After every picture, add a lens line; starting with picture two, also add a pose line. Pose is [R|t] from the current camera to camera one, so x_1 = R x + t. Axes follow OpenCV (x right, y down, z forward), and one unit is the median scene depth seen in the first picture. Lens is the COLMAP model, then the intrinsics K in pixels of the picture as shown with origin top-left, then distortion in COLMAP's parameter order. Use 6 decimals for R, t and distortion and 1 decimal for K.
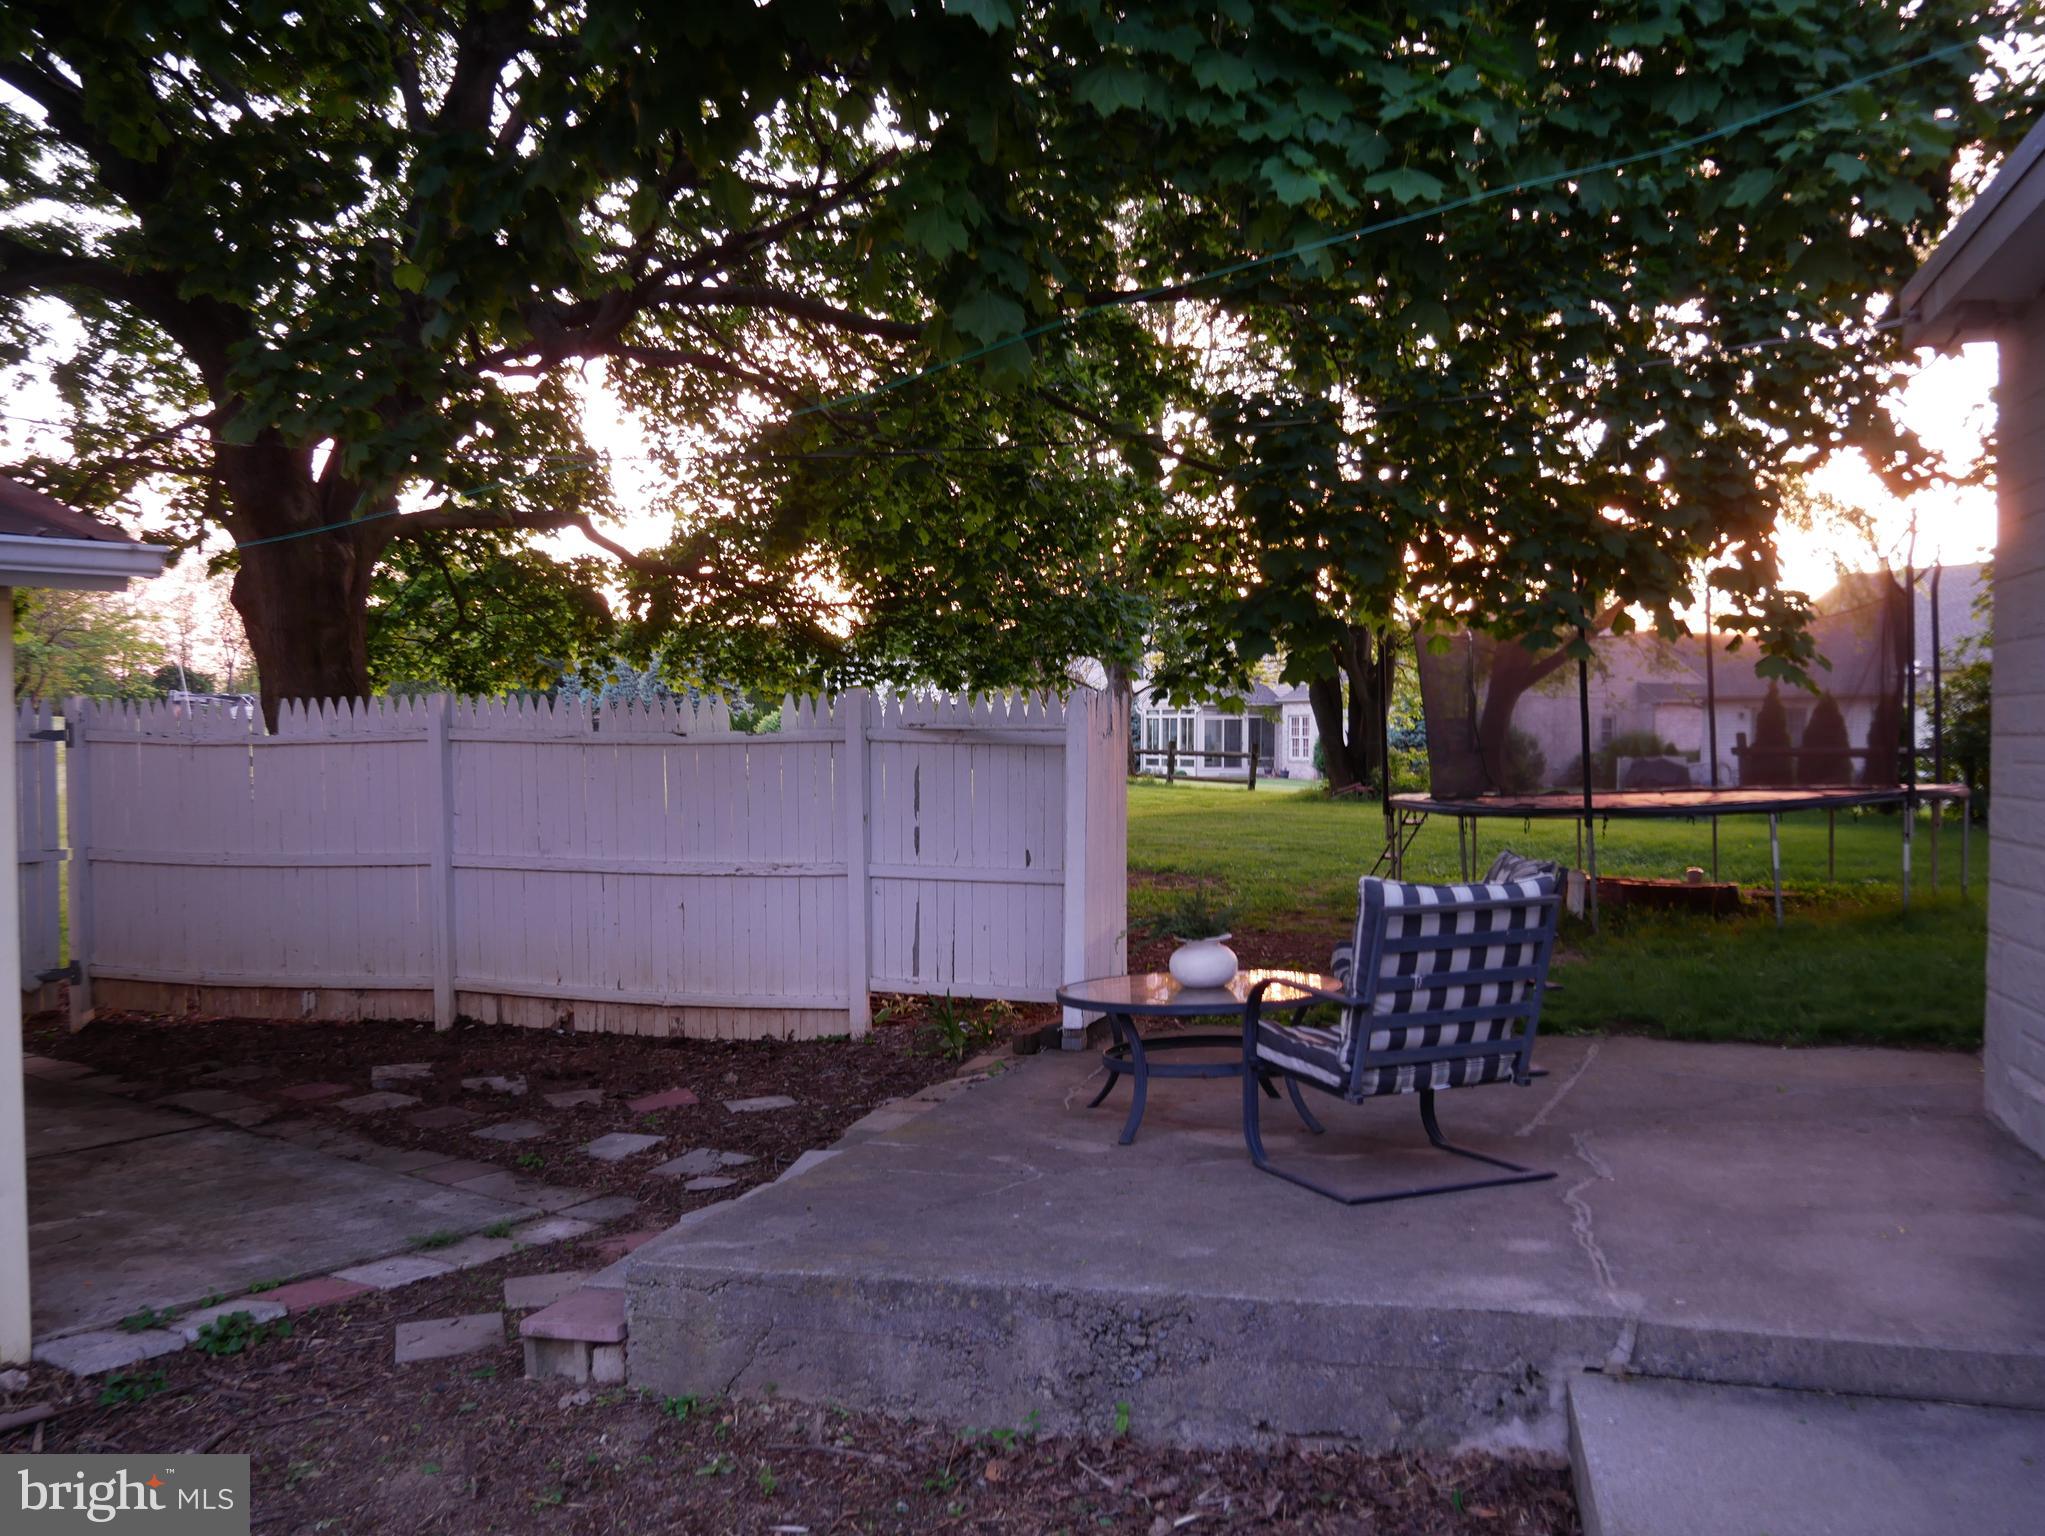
lens RADIAL K [[1655.5, 0, 1039.5], [0, 1655.5, 762.7], [0, 0, 1]] dist [-0.036380, -0.004184]
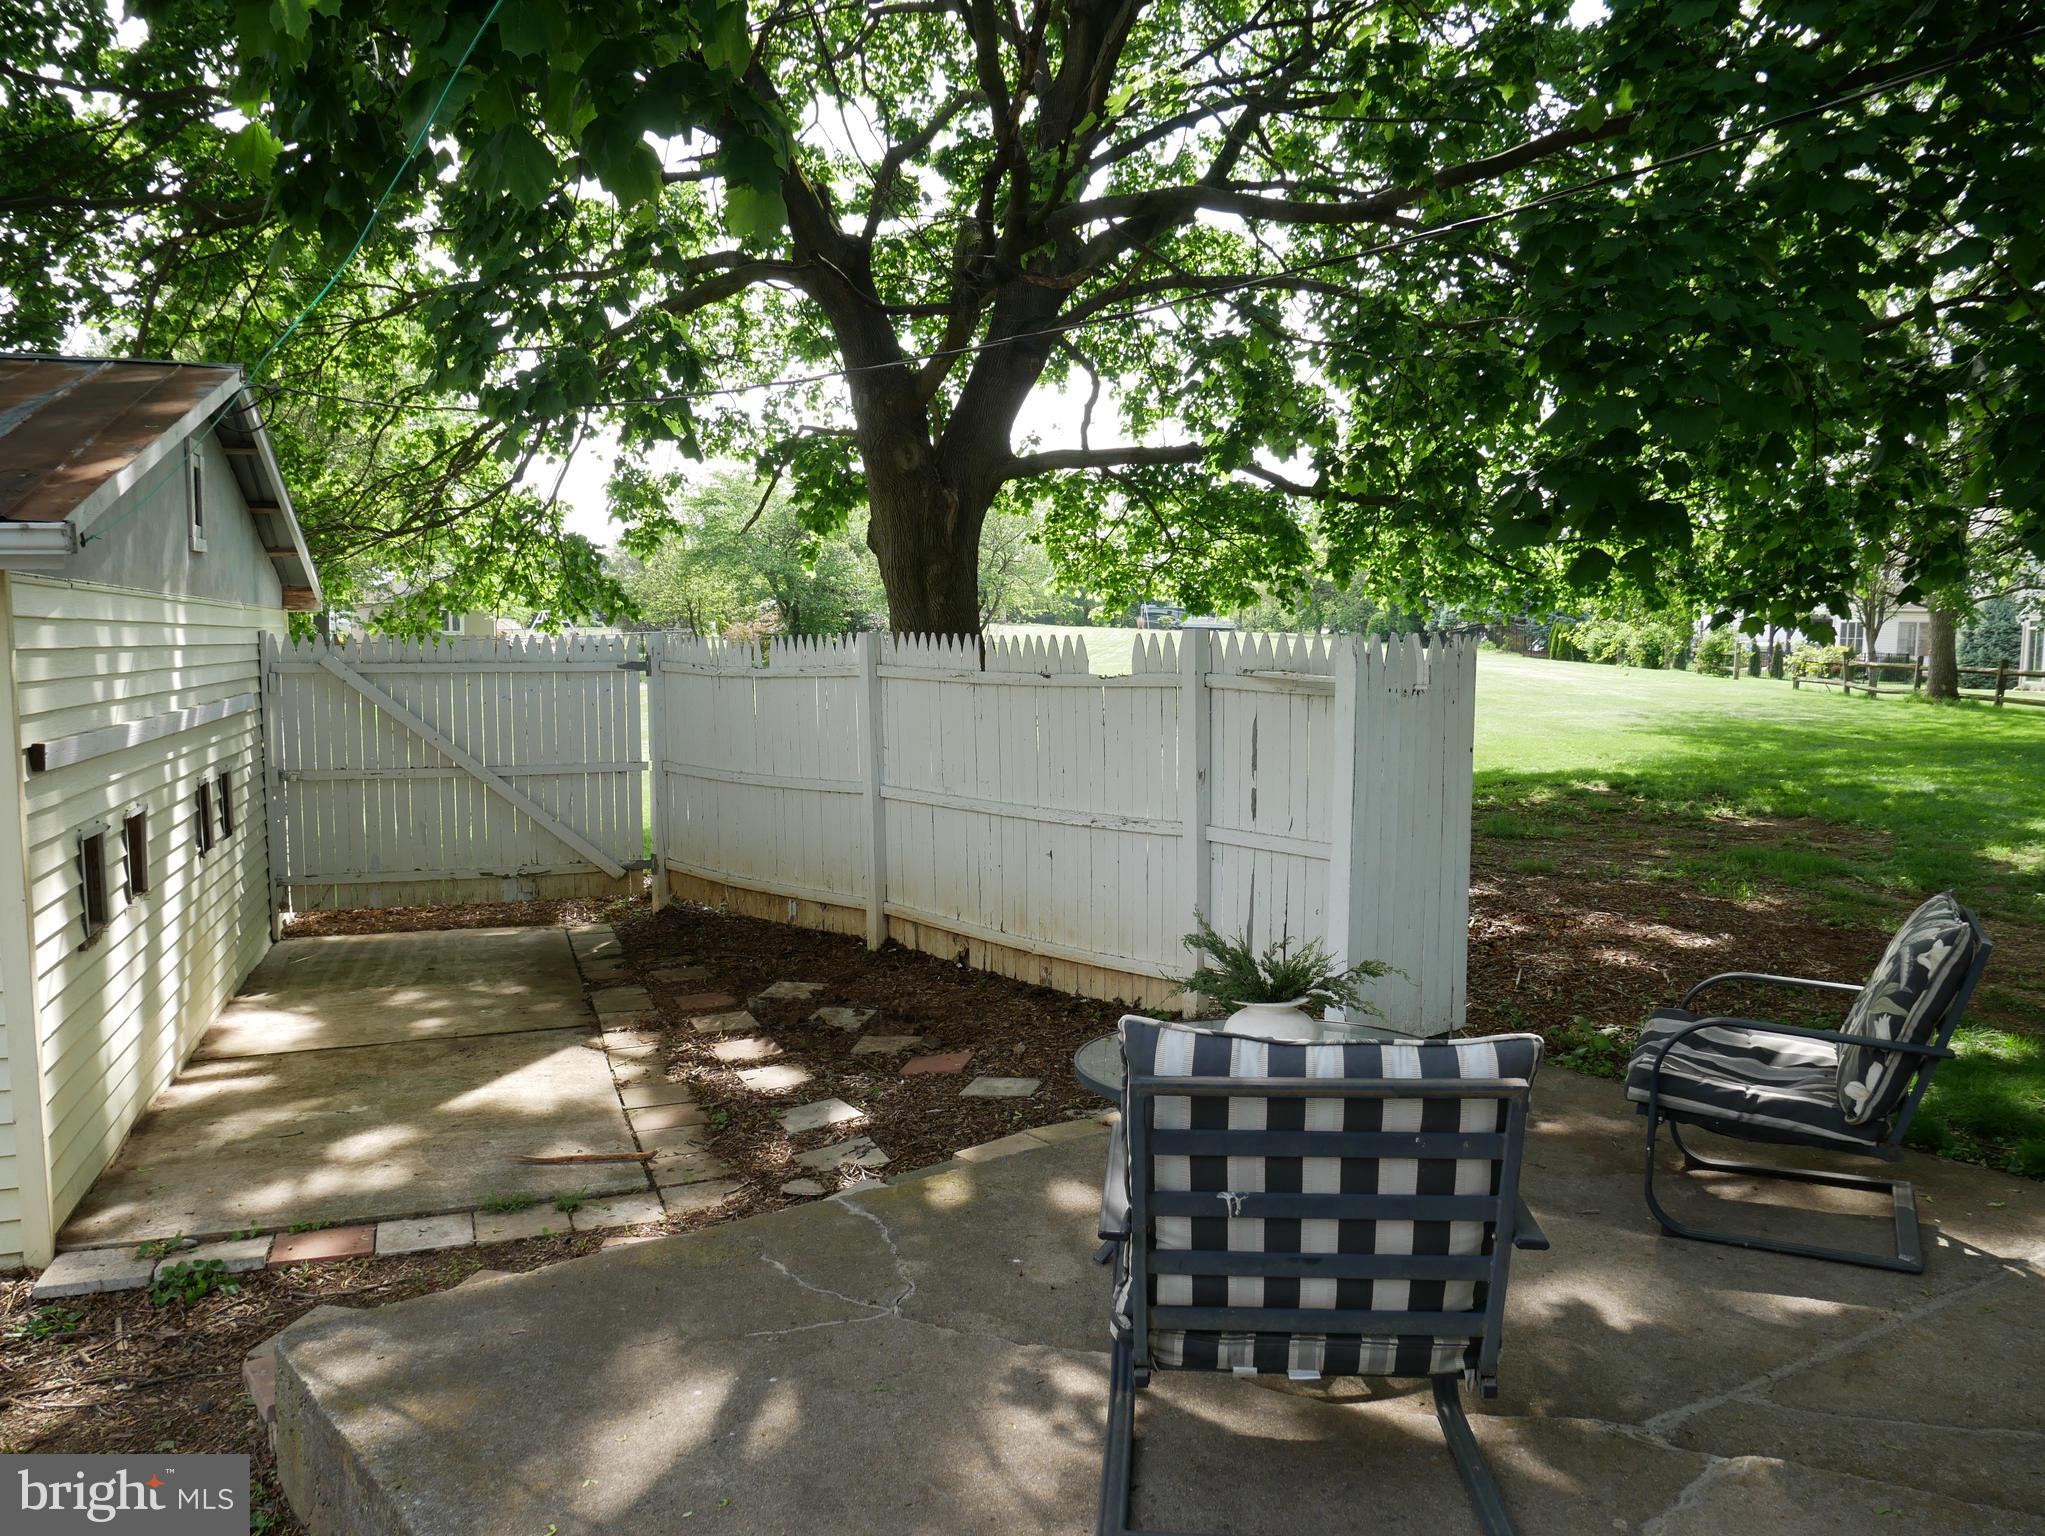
lens RADIAL K [[1453.2, 0, 1014.1], [0, 1453.2, 771.4], [0, 0, 1]] dist [-0.054034, 0.023657]
pose [[0.841466, 0.050673, -0.537929, 0.207896], [-0.010763, 0.996967, 0.077078, -0.025045], [0.540203, -0.059069, 0.839459, 0.264664]]
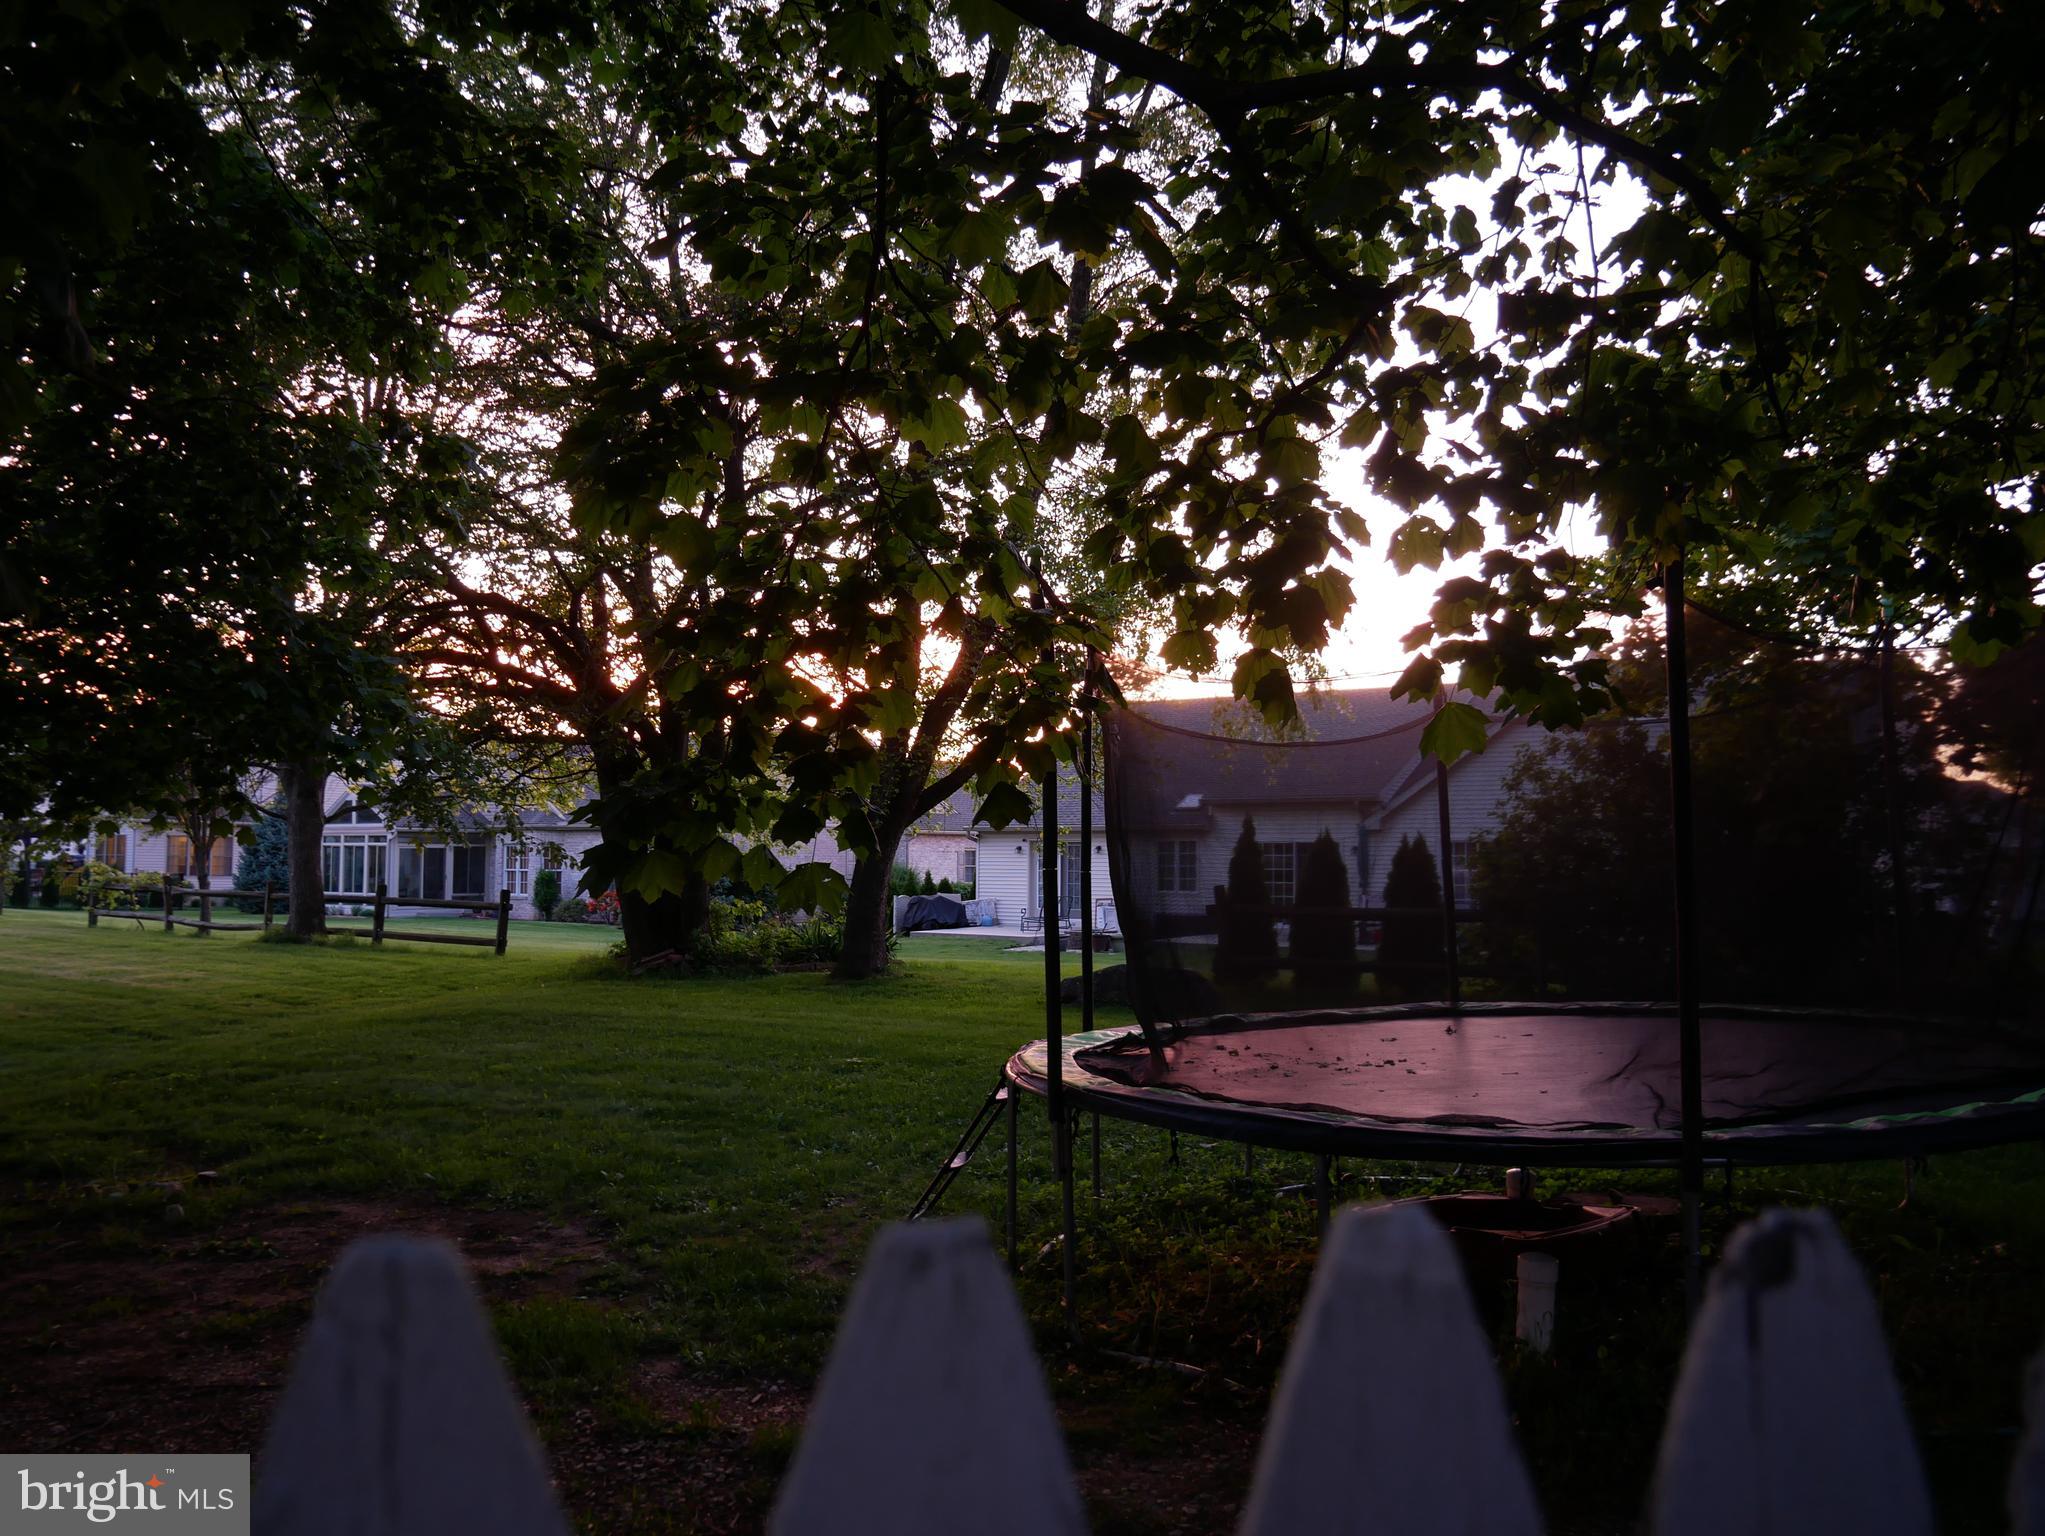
lens RADIAL K [[1655.5, 0, 1025.8], [0, 1655.5, 765.5], [0, 0, 1]] dist [-0.036380, -0.004184]
pose [[0.888677, 0.027850, 0.457688, -0.004220], [0.005807, 0.997390, -0.071965, -0.052051], [-0.458498, 0.066612, 0.886196, 0.973374]]
